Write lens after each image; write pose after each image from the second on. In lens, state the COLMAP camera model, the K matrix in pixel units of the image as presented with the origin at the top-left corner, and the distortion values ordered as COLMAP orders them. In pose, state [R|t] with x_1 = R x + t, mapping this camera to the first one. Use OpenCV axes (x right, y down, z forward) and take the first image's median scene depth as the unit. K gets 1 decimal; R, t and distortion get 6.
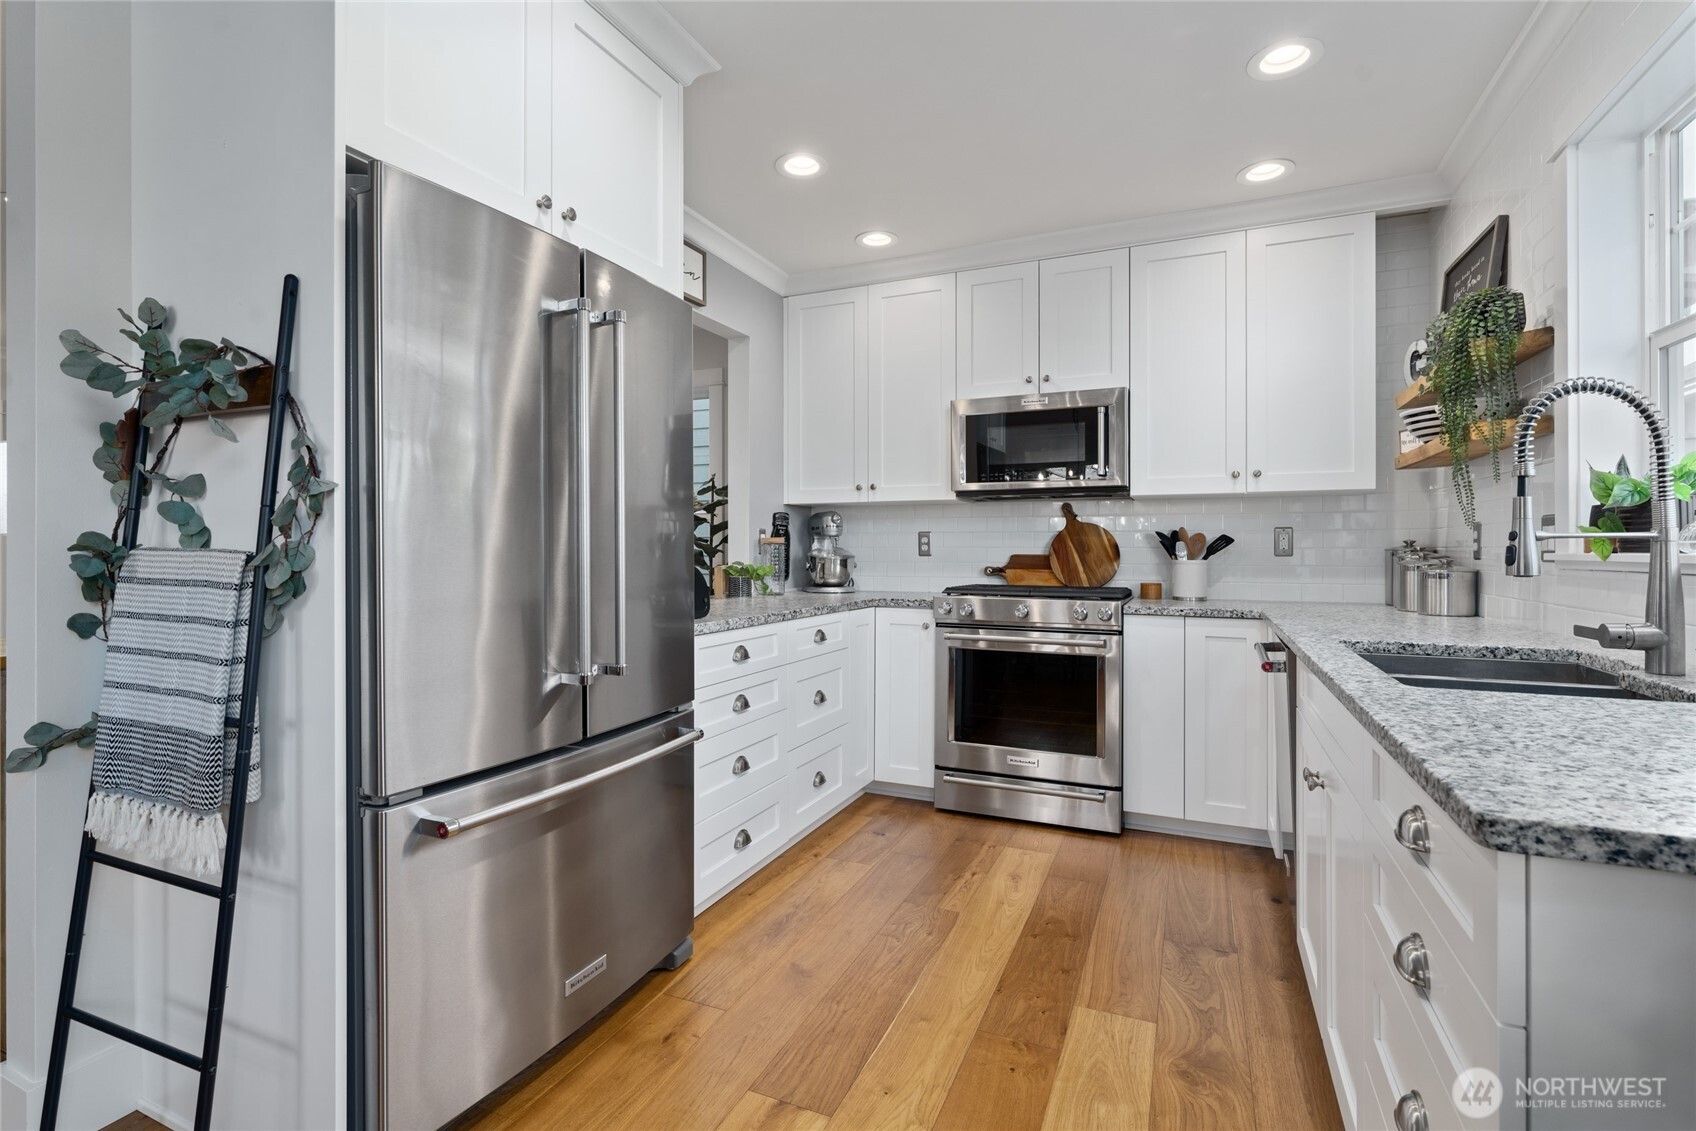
lens RADIAL K [[790.0, 0, 846.4], [0, 790.0, 549.2], [0, 0, 1]] dist [-0.001450, -0.000323]
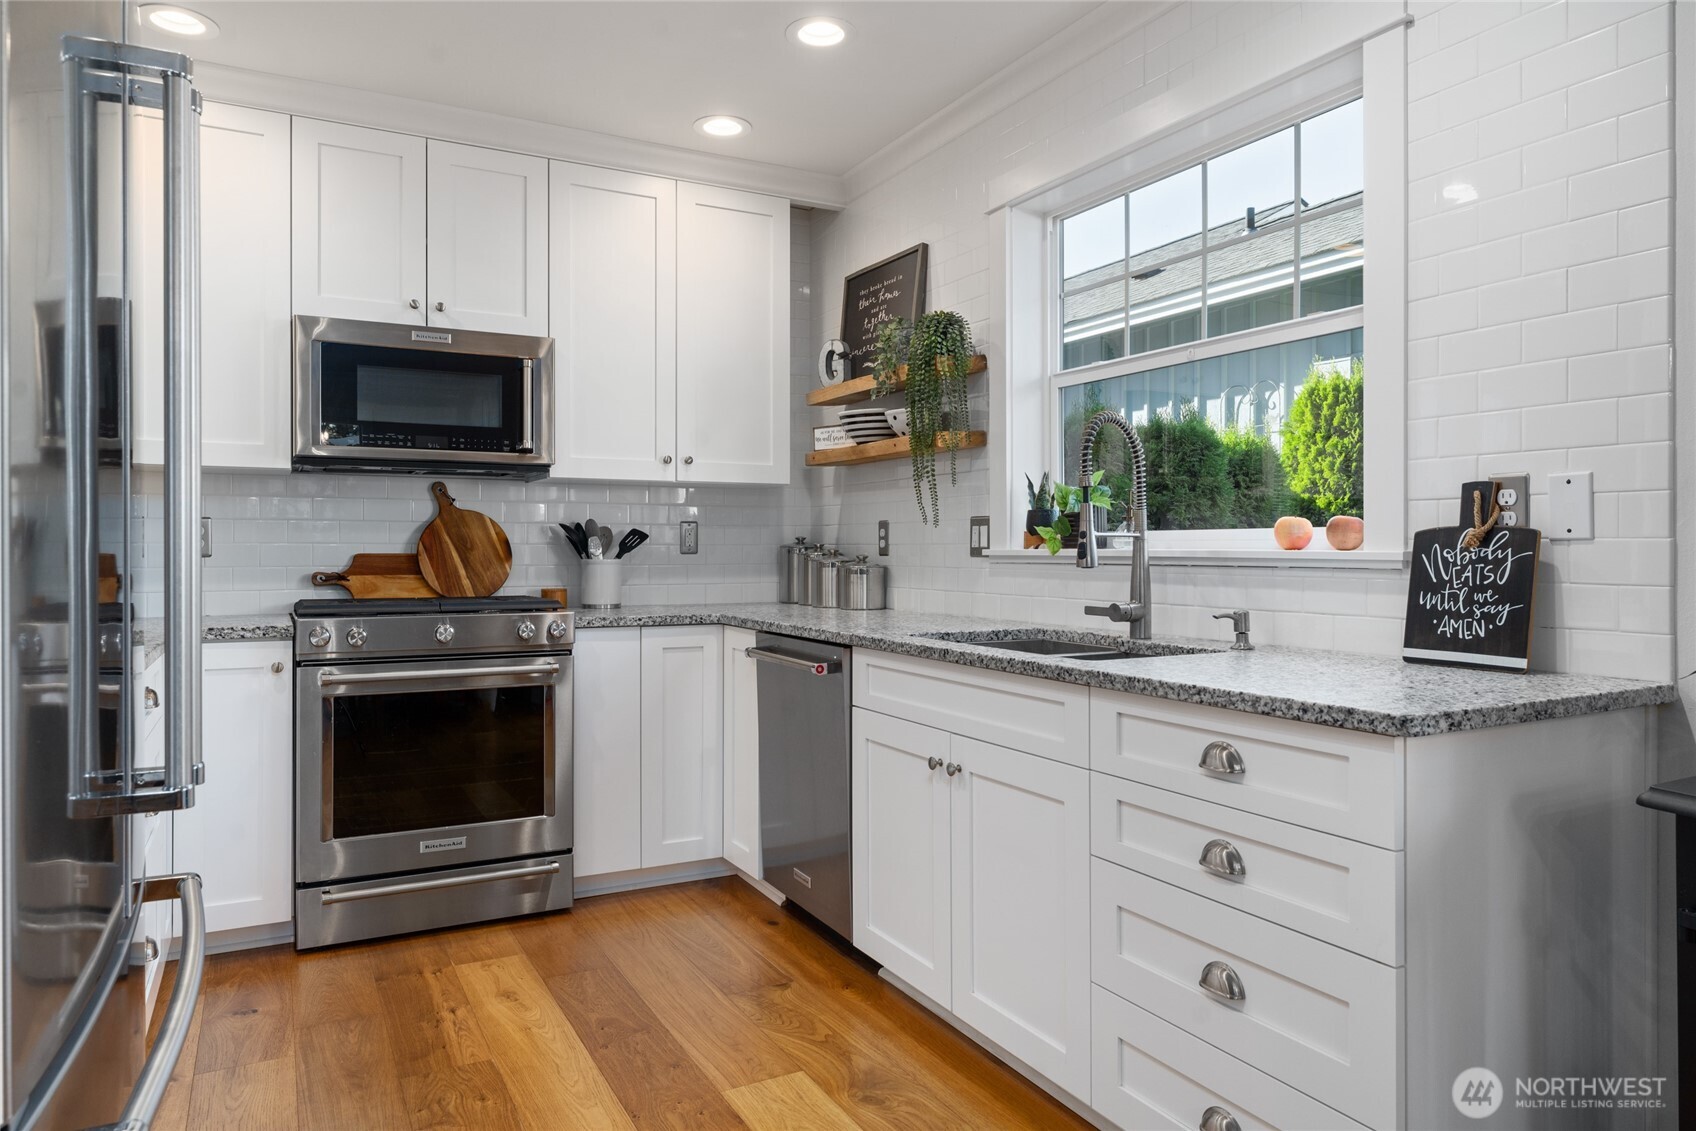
lens RADIAL K [[1081.3, 0, 849.0], [0, 1081.3, 548.8], [0, 0, 1]] dist [0.000477, 0.000086]
pose [[0.612412, -0.001751, 0.790536, -0.321882], [-0.000066, 0.999997, 0.002266, 0.000367], [-0.790538, -0.001440, 0.612411, 0.116932]]
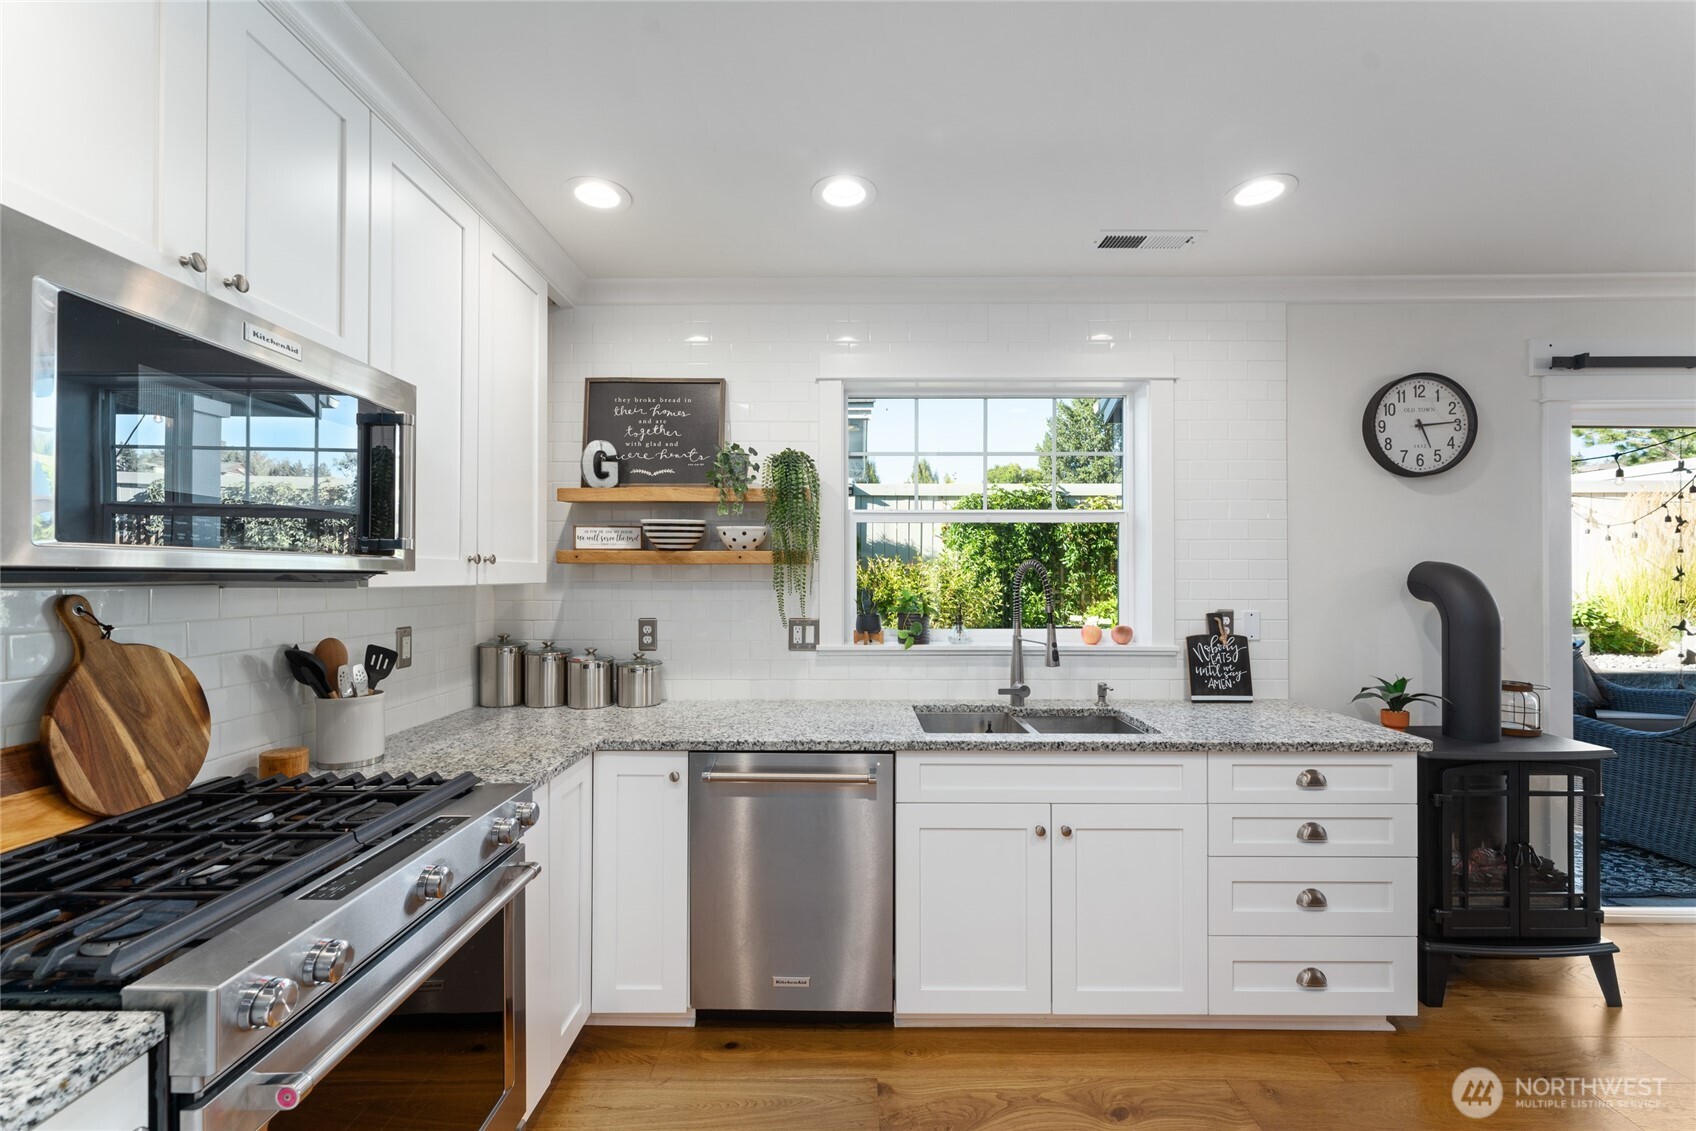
lens RADIAL K [[676.1, 0, 848.5], [0, 676.1, 574.0], [0, 0, 1]] dist [0.000365, -0.000075]
pose [[-0.403080, 0.002333, 0.915162, -0.182850], [-0.001601, 0.999993, -0.003255, -0.079870], [-0.915163, -0.002778, -0.403074, 0.940574]]
